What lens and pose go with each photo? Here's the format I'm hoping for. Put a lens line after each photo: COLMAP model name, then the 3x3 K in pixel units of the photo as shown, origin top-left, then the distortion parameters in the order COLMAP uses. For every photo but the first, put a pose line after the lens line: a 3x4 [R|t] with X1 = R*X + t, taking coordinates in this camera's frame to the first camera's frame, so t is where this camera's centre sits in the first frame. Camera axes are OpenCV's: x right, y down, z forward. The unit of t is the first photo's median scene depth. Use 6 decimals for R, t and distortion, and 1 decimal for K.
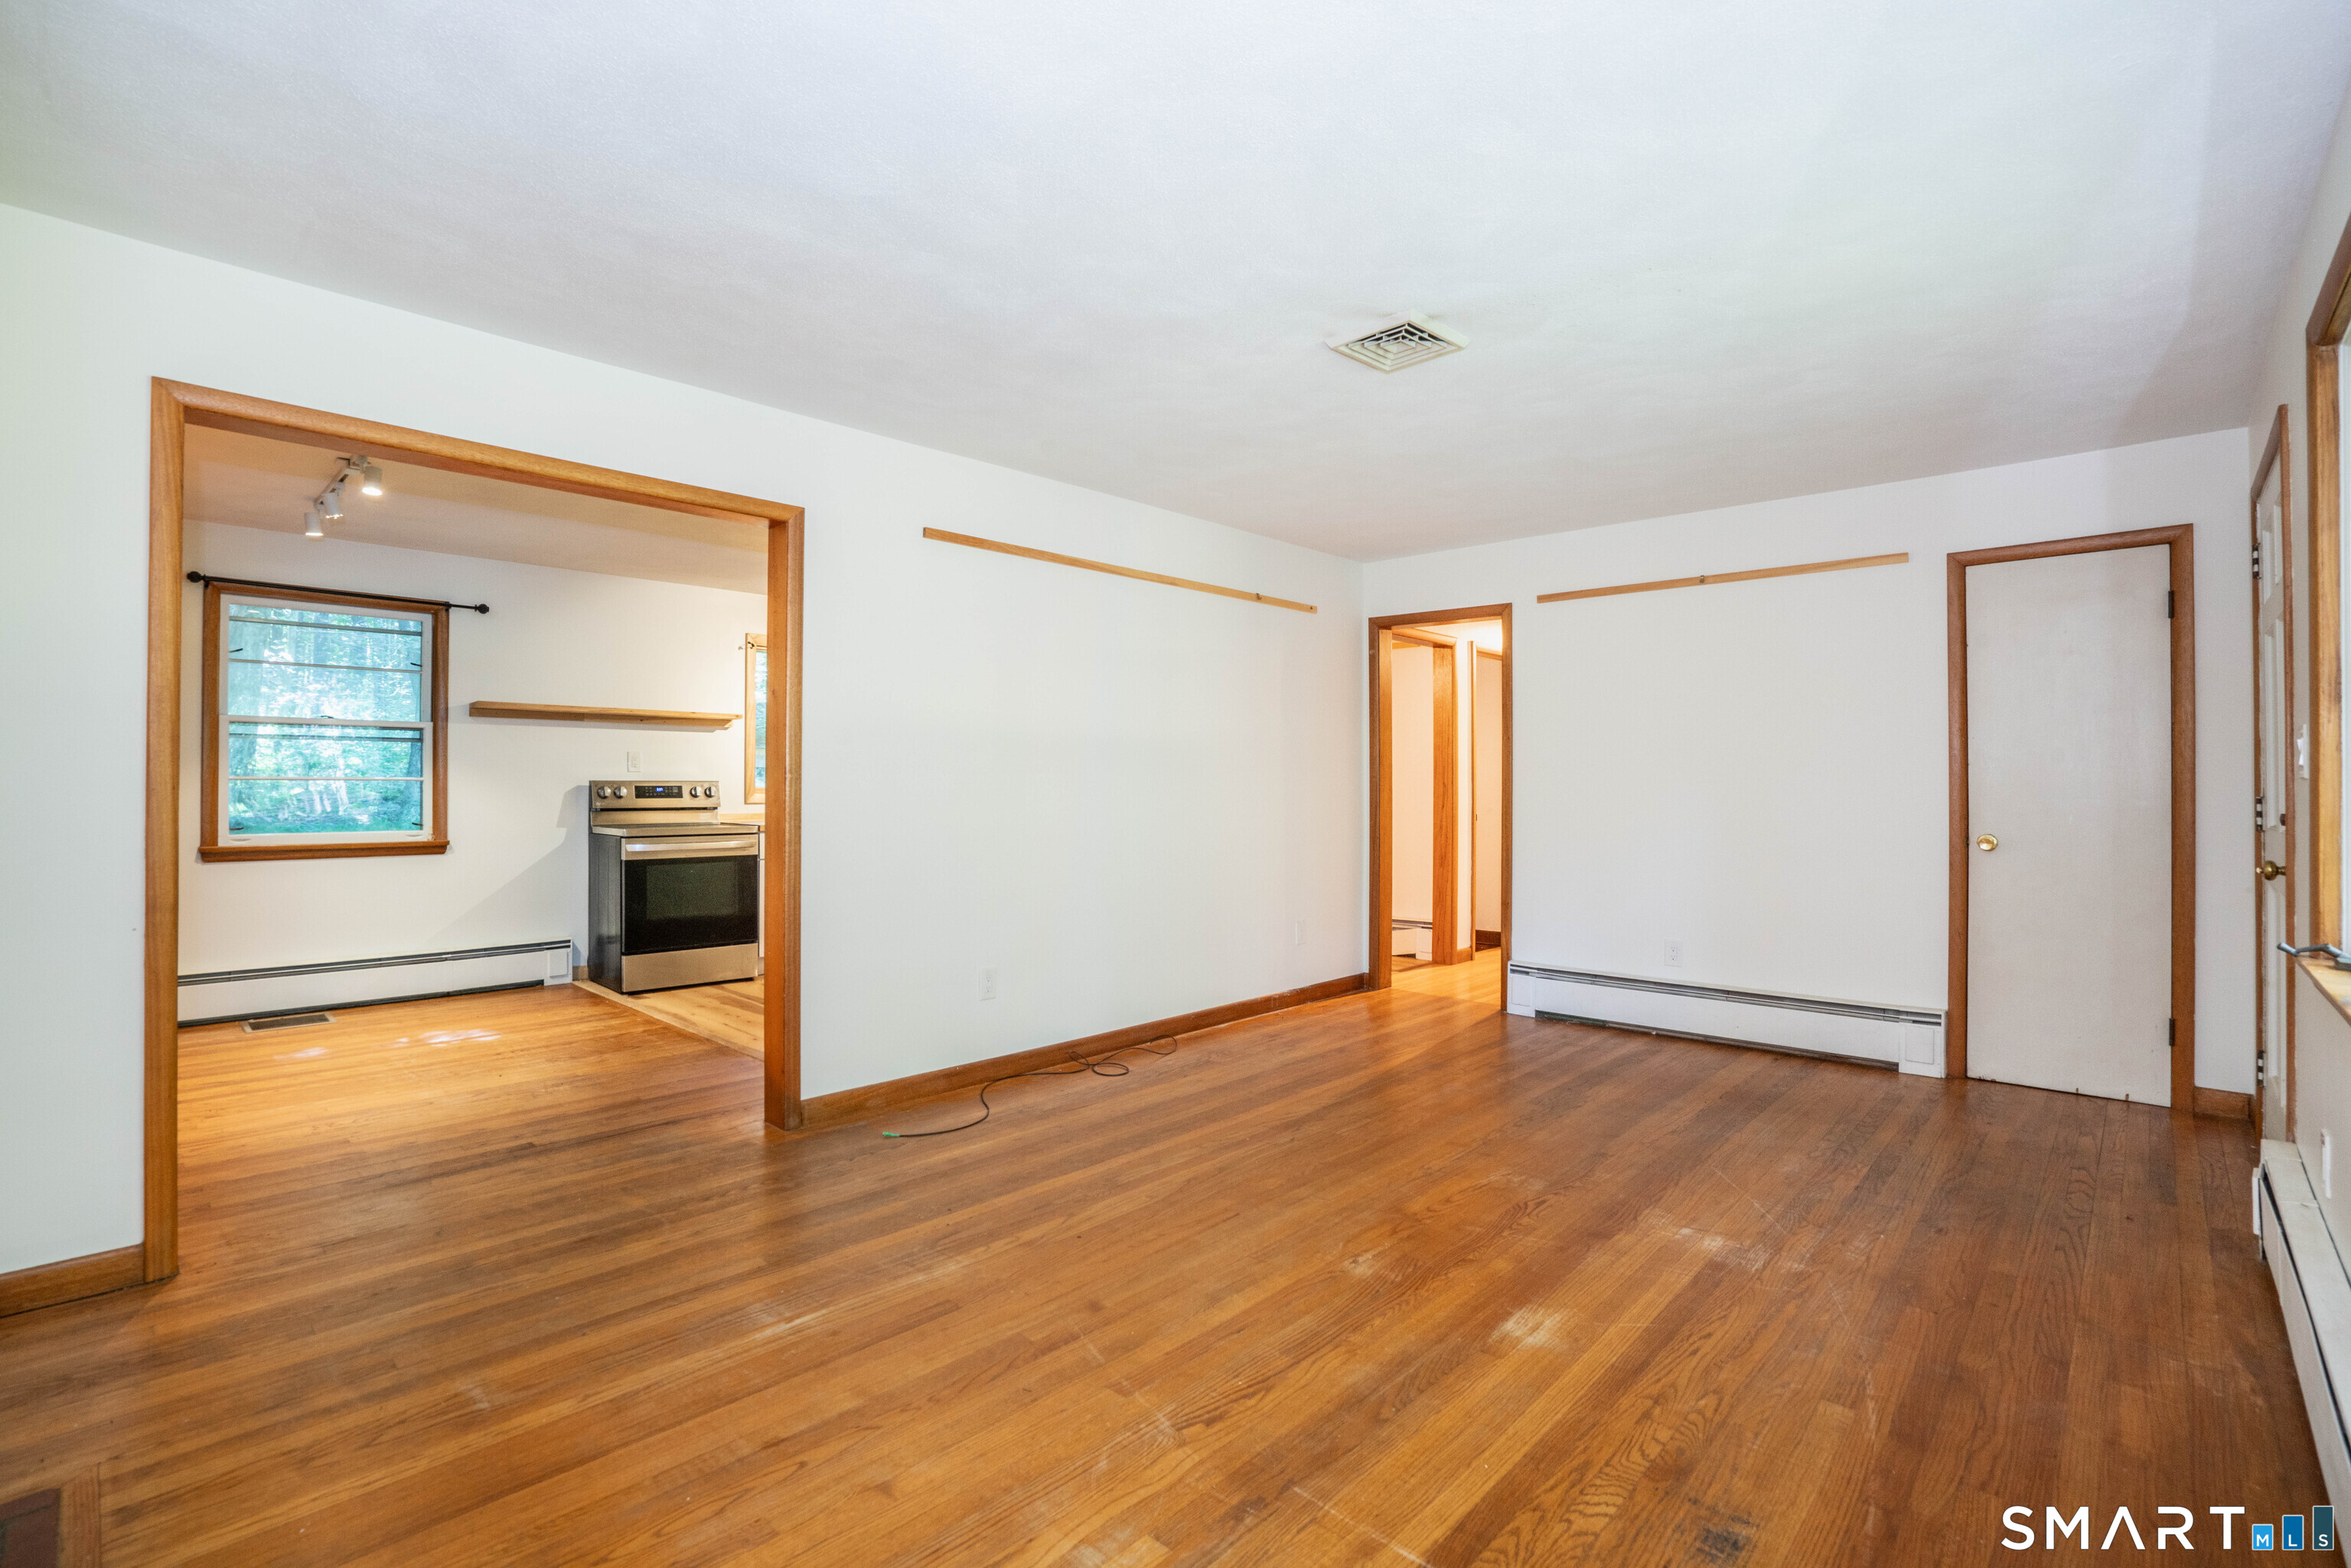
lens RADIAL K [[1076.7, 0, 1172.2], [0, 1076.7, 781.2], [0, 0, 1]] dist [-0.054278, 0.019690]
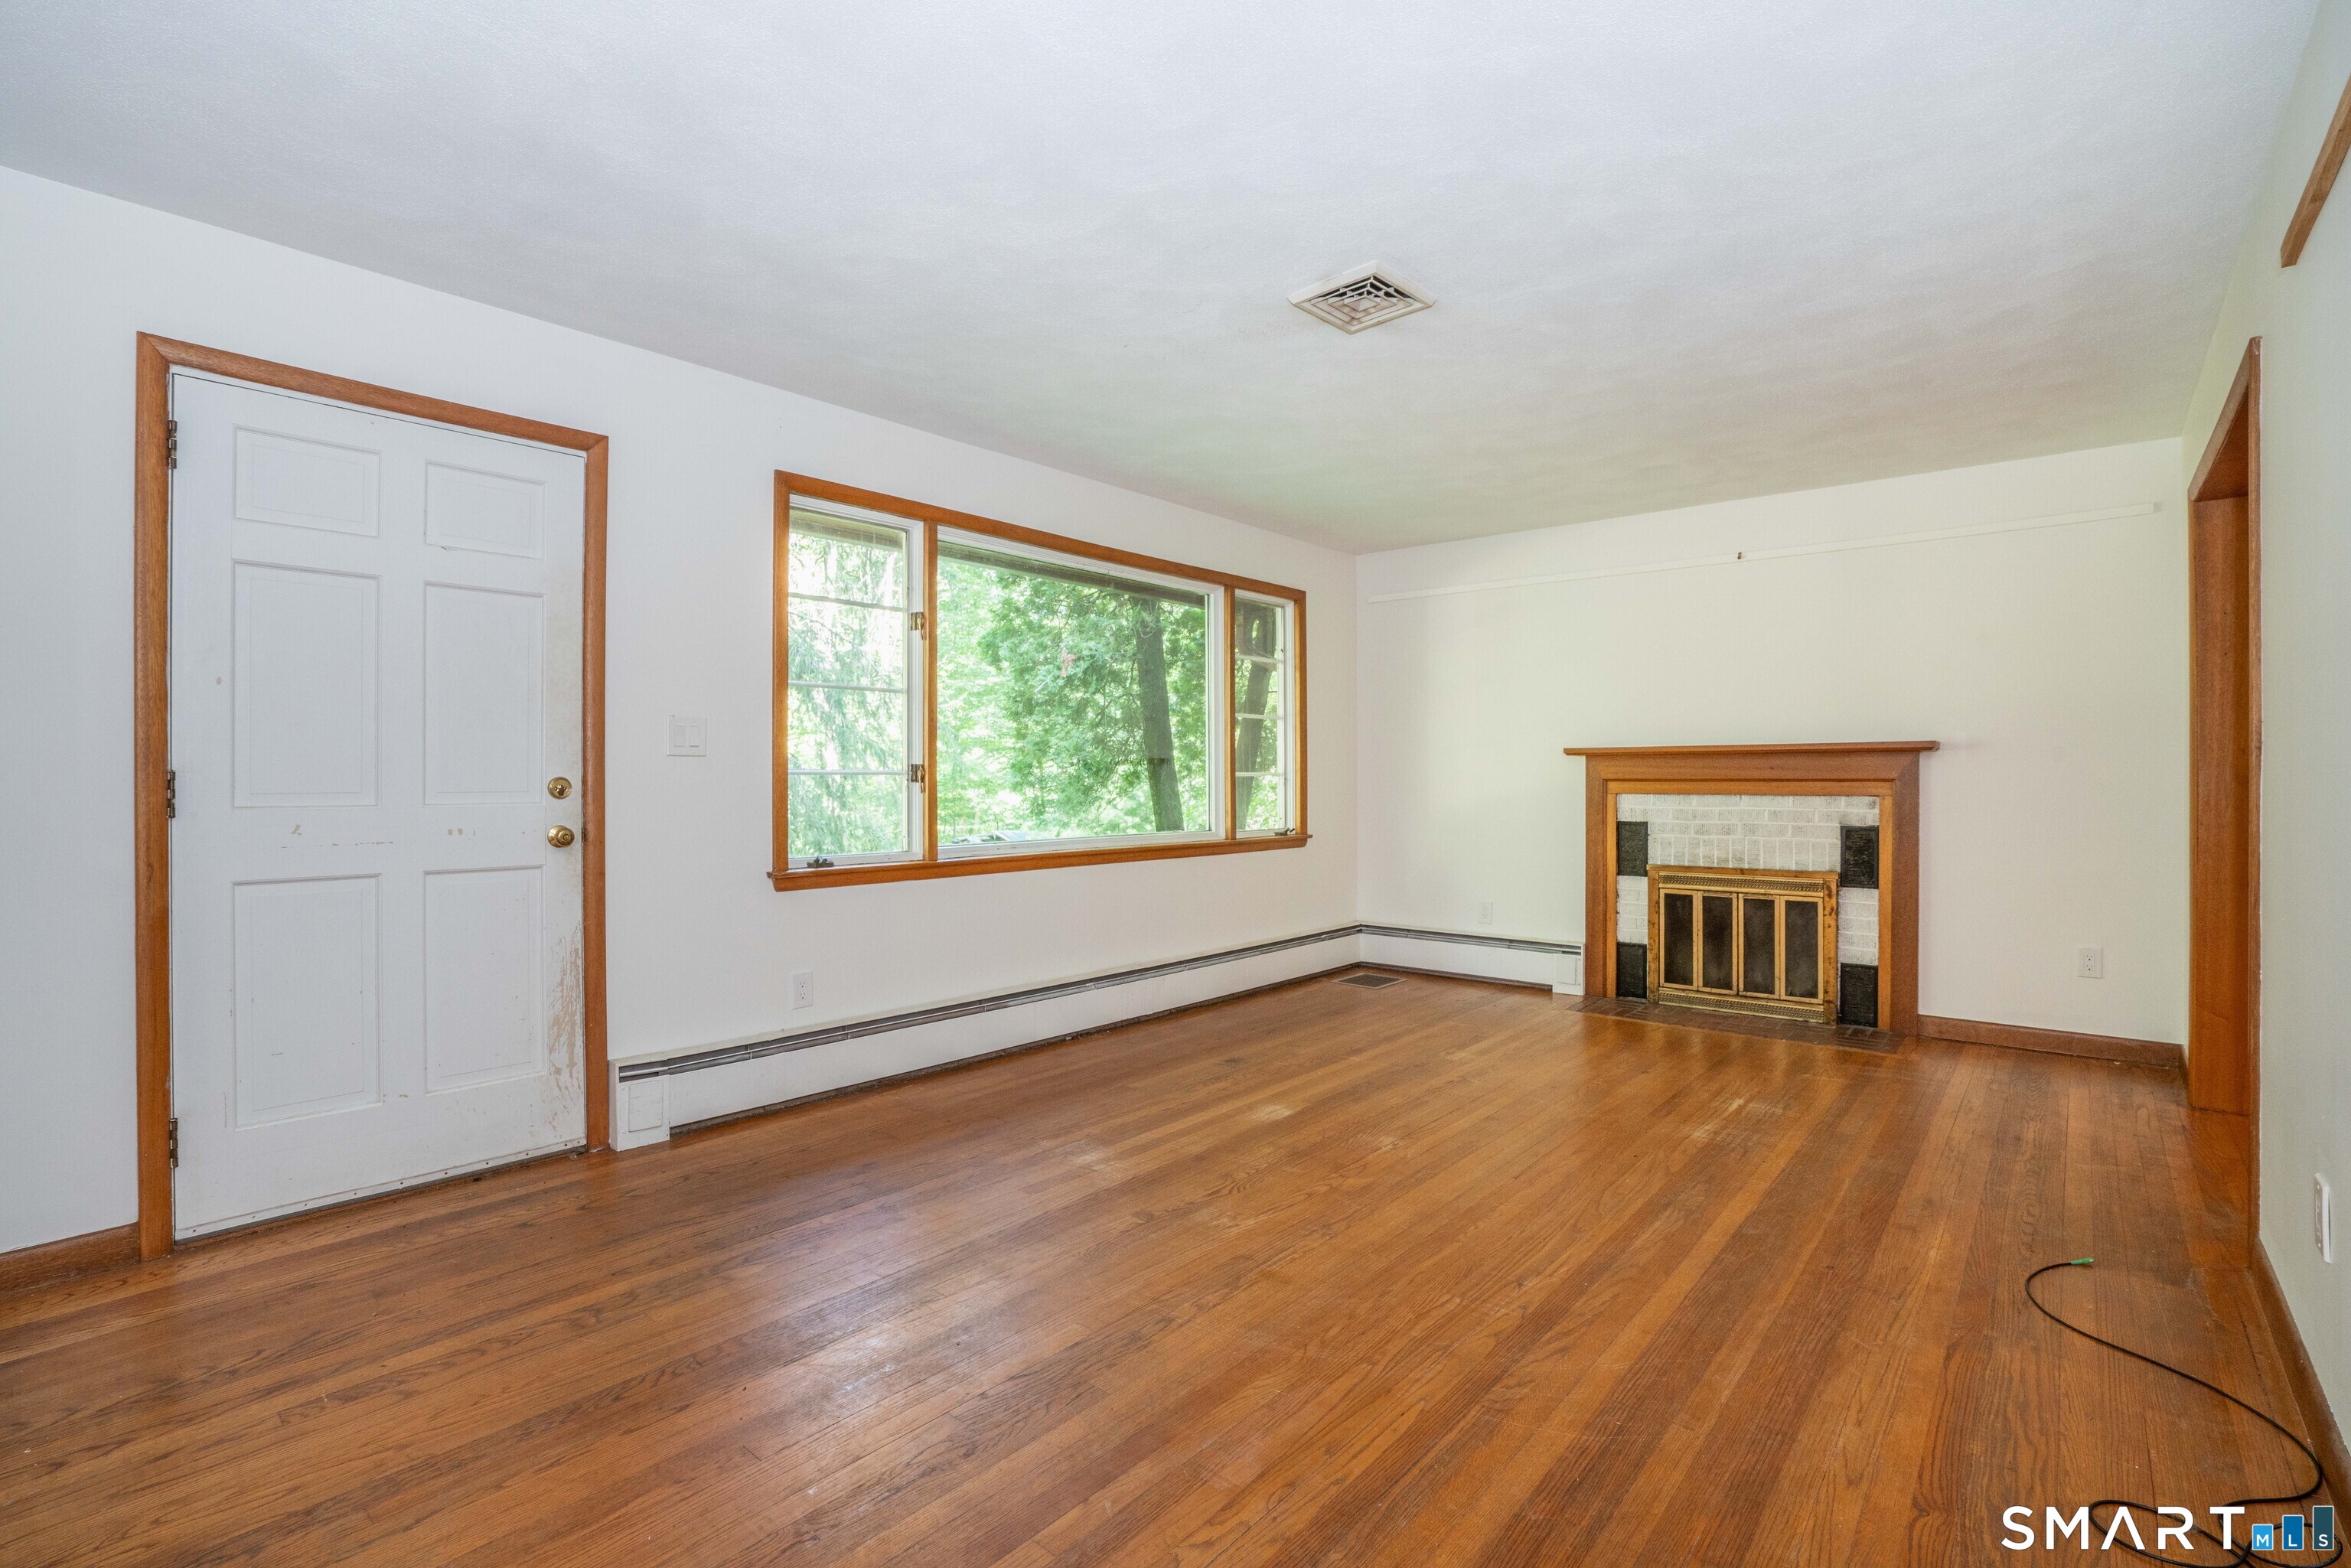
lens RADIAL K [[1076.7, 0, 1172.2], [0, 1076.7, 781.2], [0, 0, 1]] dist [-0.054278, 0.019690]
pose [[-0.999112, -0.002741, -0.042039, 0.470033], [-0.002485, 0.999978, -0.006141, 0.032343], [0.042055, -0.006031, -0.999097, 2.169986]]
